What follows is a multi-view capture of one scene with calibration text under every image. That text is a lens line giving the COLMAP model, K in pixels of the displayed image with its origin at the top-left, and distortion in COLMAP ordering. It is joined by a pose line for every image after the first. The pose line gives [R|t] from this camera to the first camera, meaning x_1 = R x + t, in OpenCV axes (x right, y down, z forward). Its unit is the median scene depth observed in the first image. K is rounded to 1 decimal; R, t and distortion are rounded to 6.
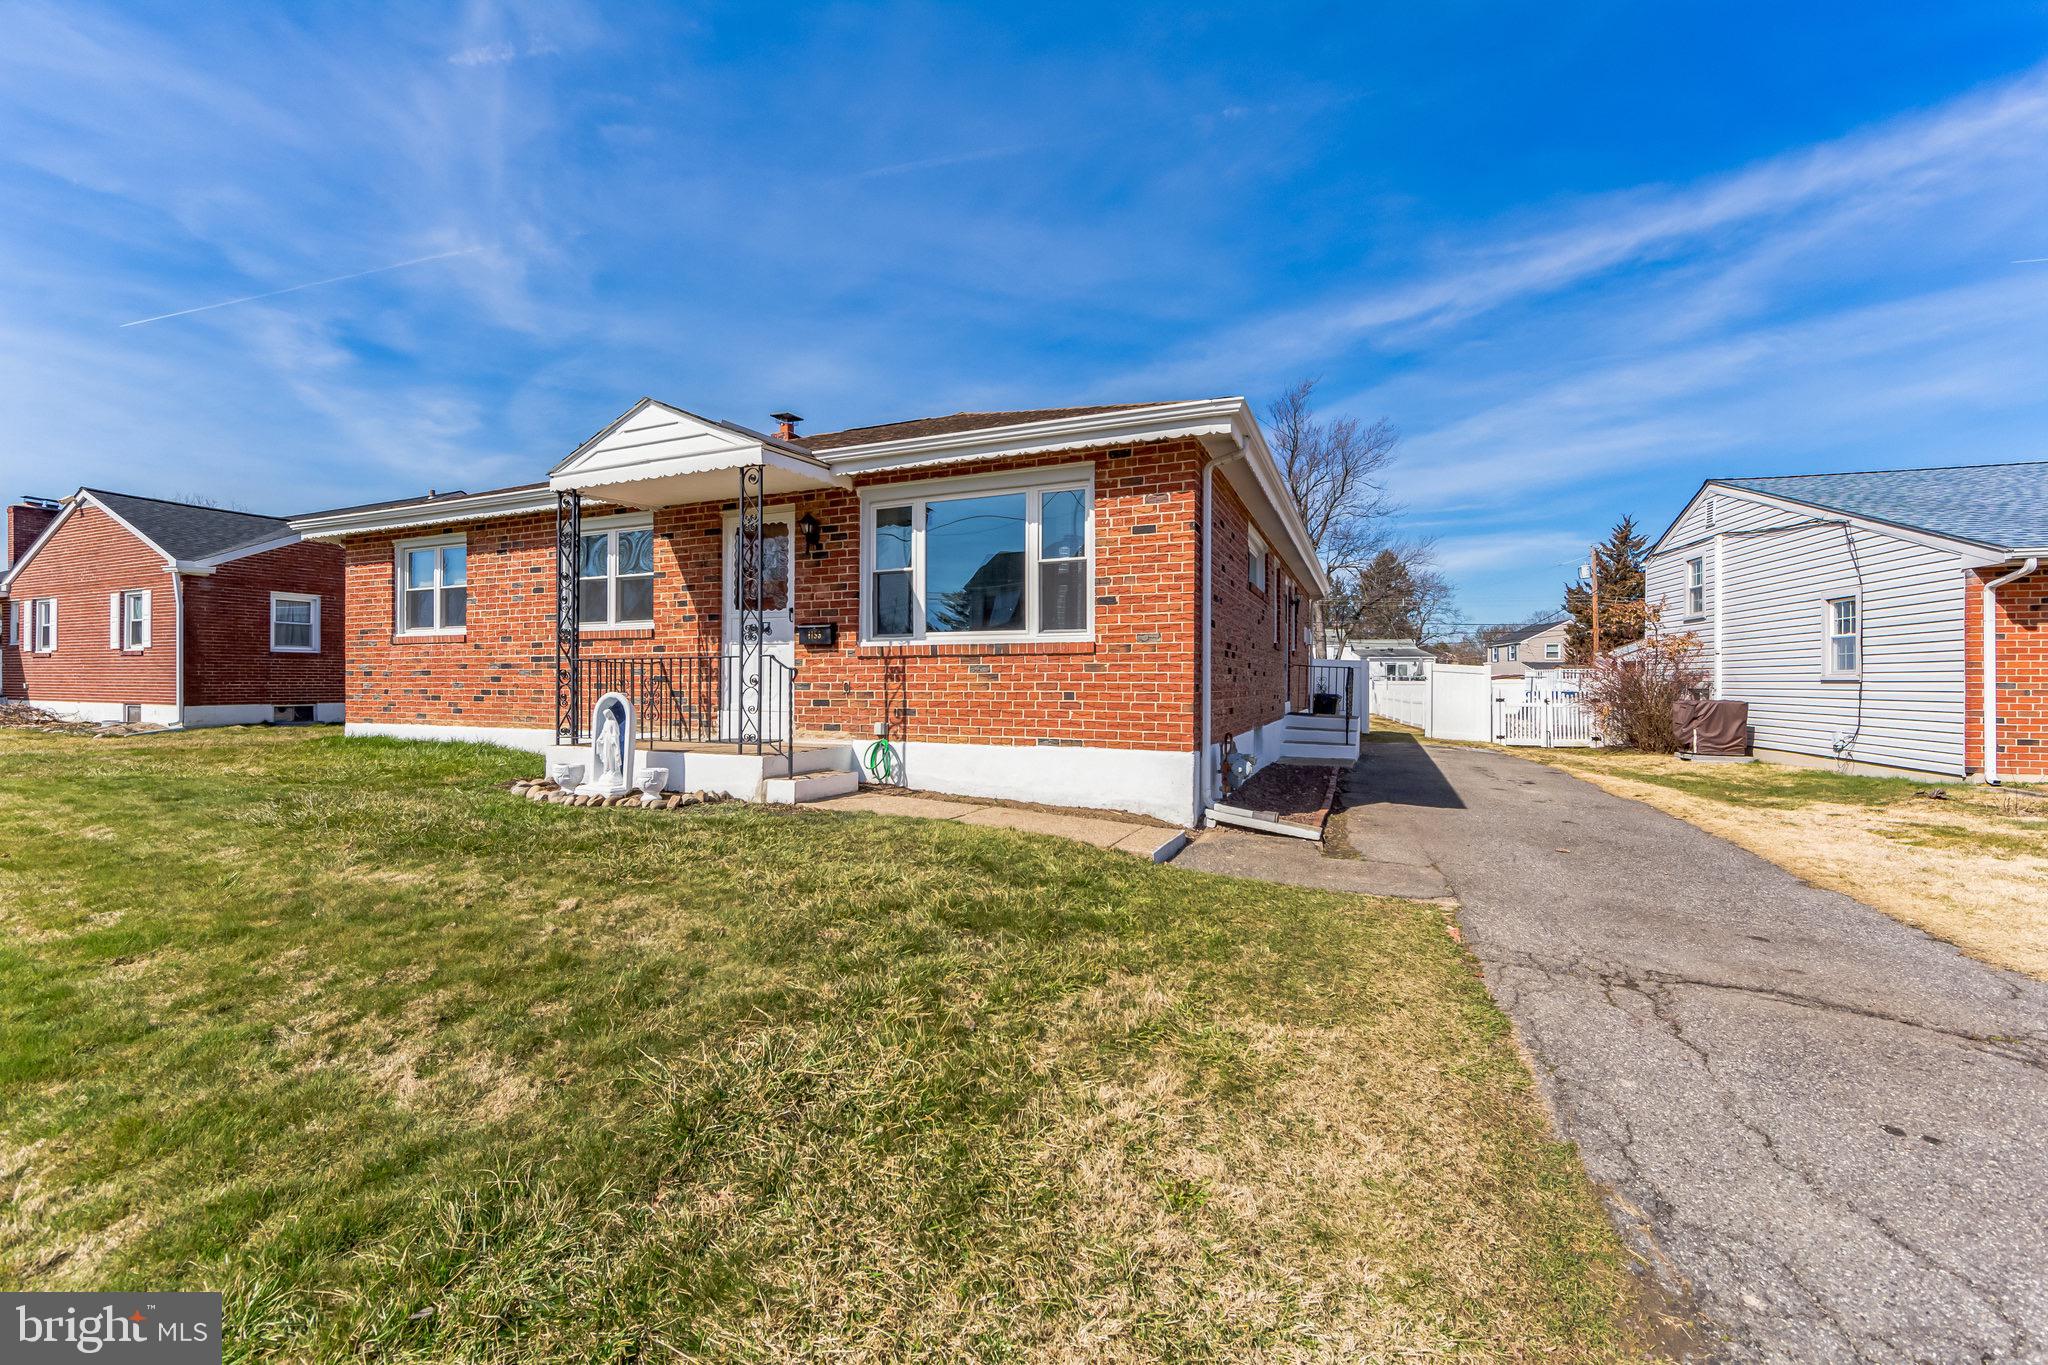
lens RADIAL K [[785.5, 0, 1001.3], [0, 785.5, 695.5], [0, 0, 1]] dist [0.000002, -0.000109]
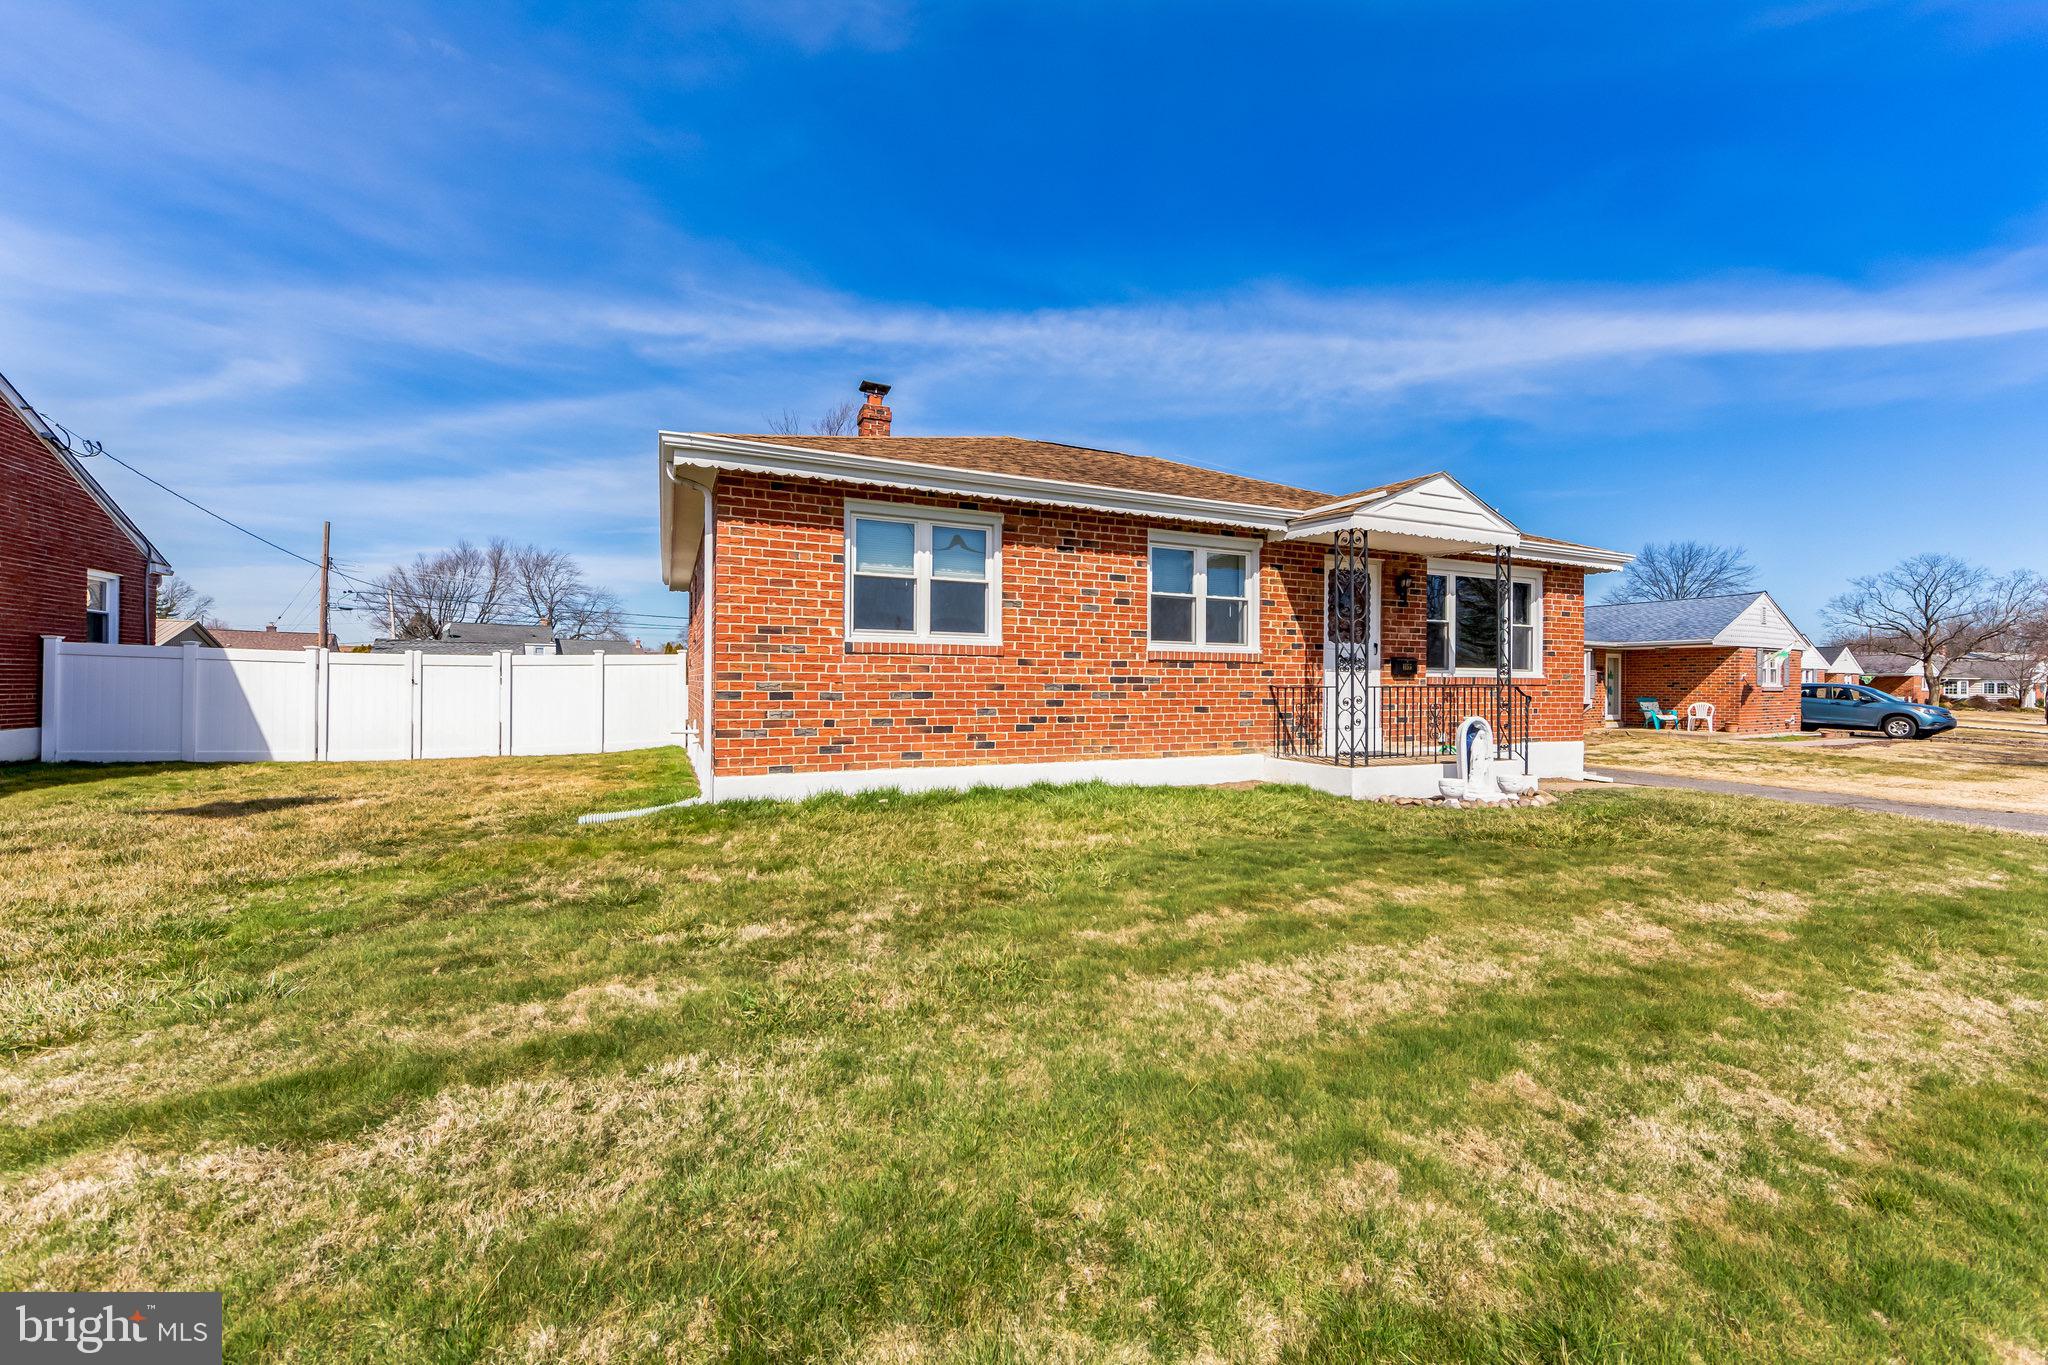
lens RADIAL K [[797.6, 0, 1027.2], [0, 797.6, 685.1], [0, 0, 1]] dist [-0.002847, -0.000197]
pose [[0.676340, 0.004549, 0.736576, -1.604427], [0.009482, 0.999844, -0.014882, -0.034772], [-0.736529, 0.017050, 0.676191, 0.582876]]
